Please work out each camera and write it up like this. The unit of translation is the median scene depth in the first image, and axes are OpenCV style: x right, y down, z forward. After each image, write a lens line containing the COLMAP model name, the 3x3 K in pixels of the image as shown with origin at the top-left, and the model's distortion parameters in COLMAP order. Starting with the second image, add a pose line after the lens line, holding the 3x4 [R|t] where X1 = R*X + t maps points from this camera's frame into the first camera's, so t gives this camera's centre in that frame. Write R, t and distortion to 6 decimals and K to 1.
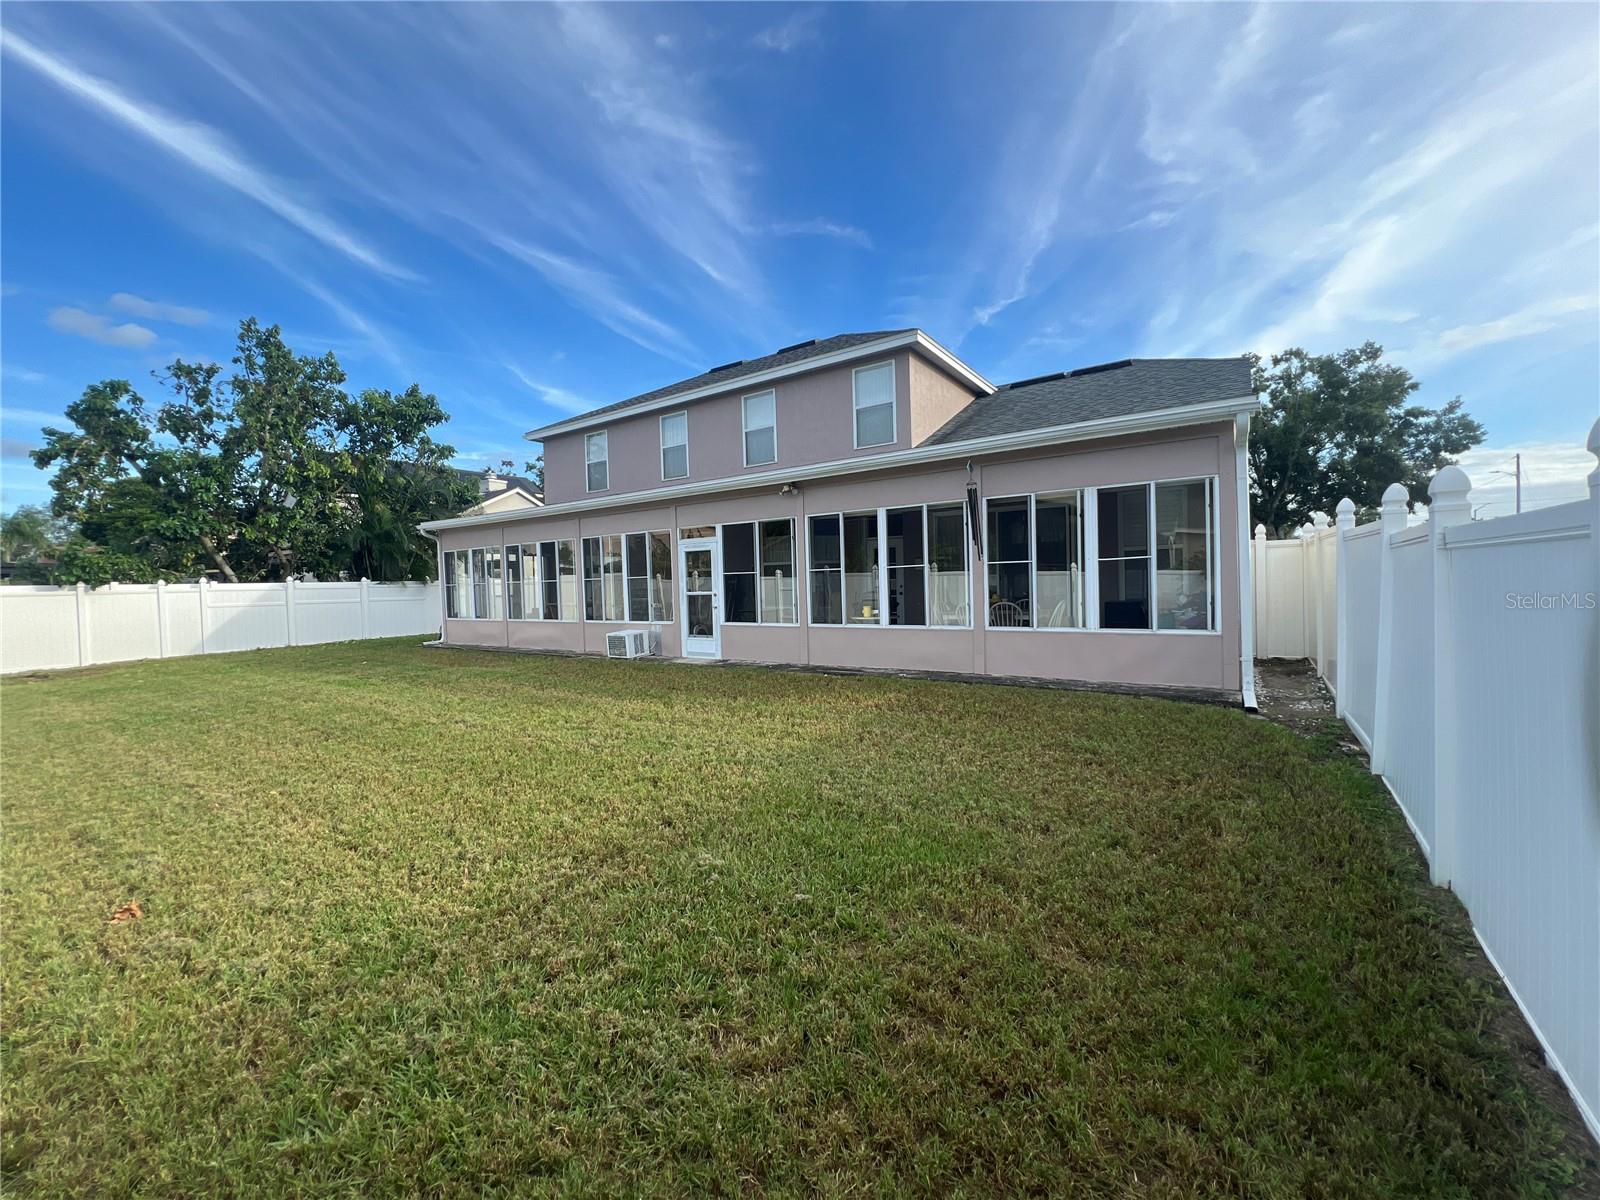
lens RADIAL K [[641.8, 0, 835.9], [0, 641.8, 601.2], [0, 0, 1]] dist [-0.001648, 0.000593]
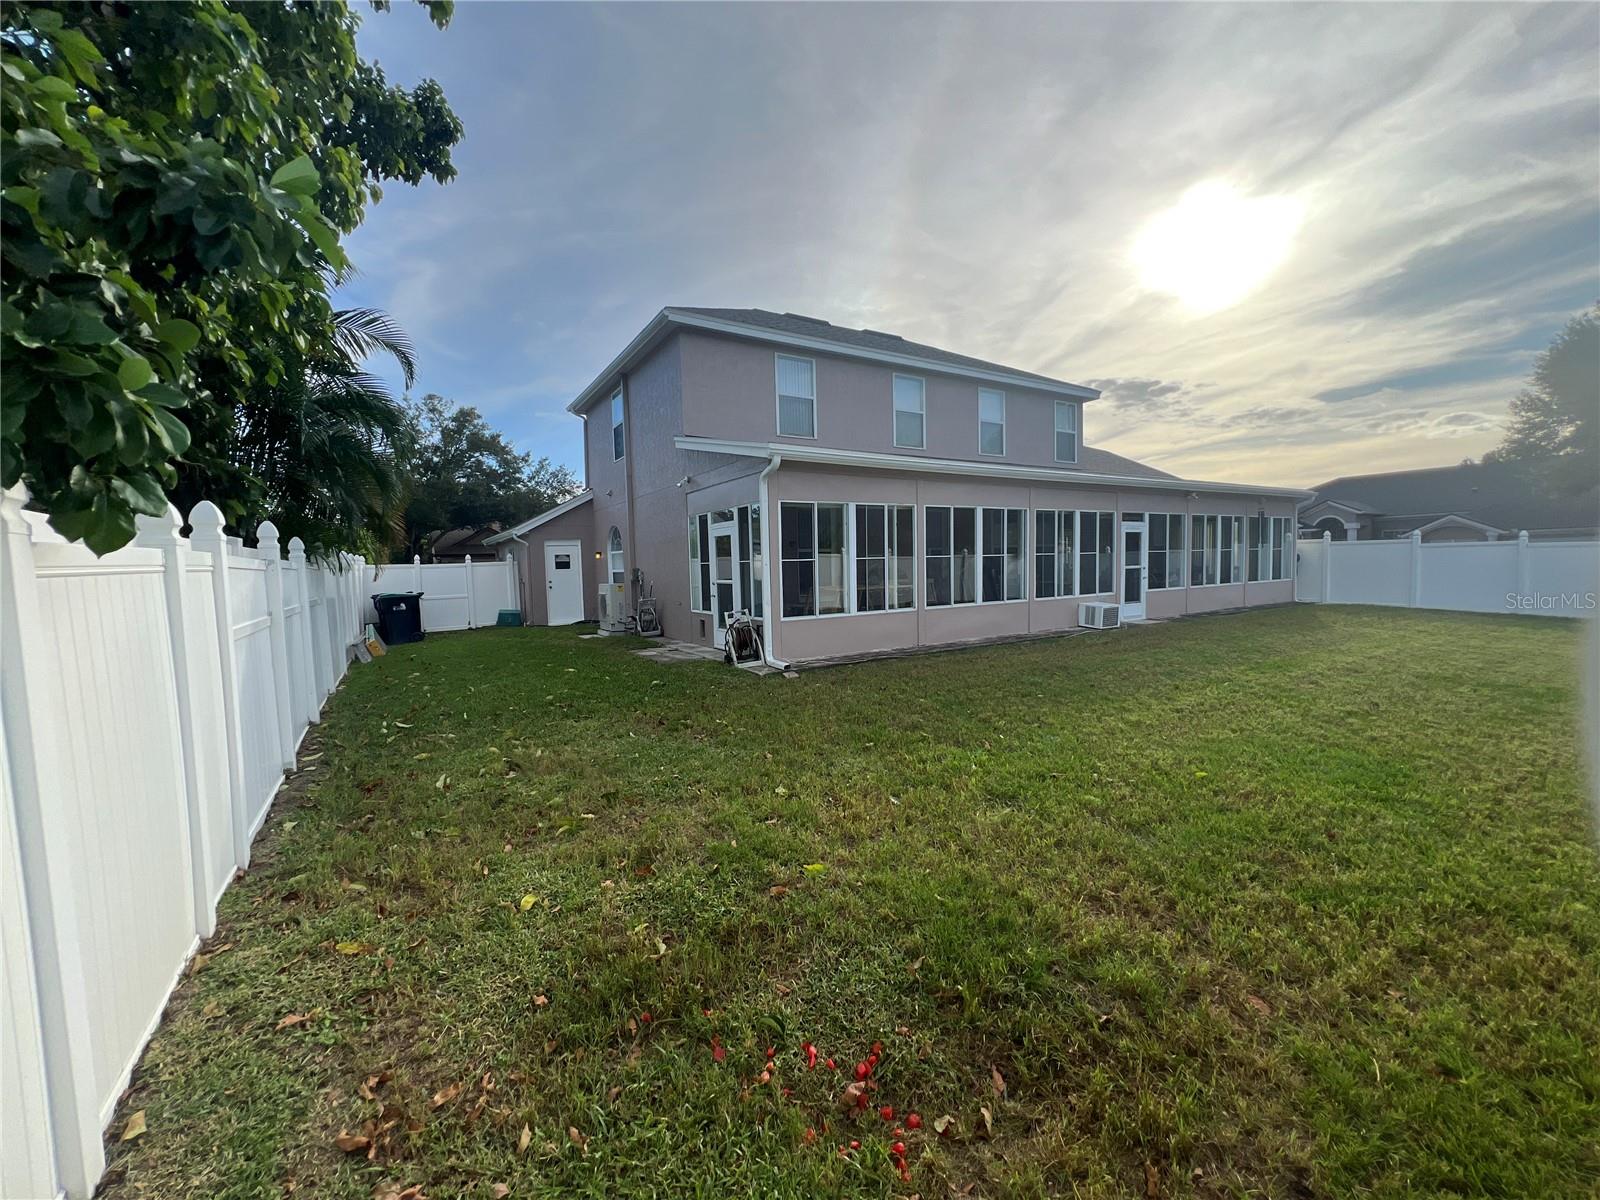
lens RADIAL K [[641.8, 0, 803.9], [0, 641.8, 615.7], [0, 0, 1]] dist [-0.001648, 0.000593]
pose [[0.415761, -0.047891, 0.908212, -1.490199], [0.052607, 0.998207, 0.028555, 0.011416], [-0.907951, 0.035906, 0.417535, 0.998146]]
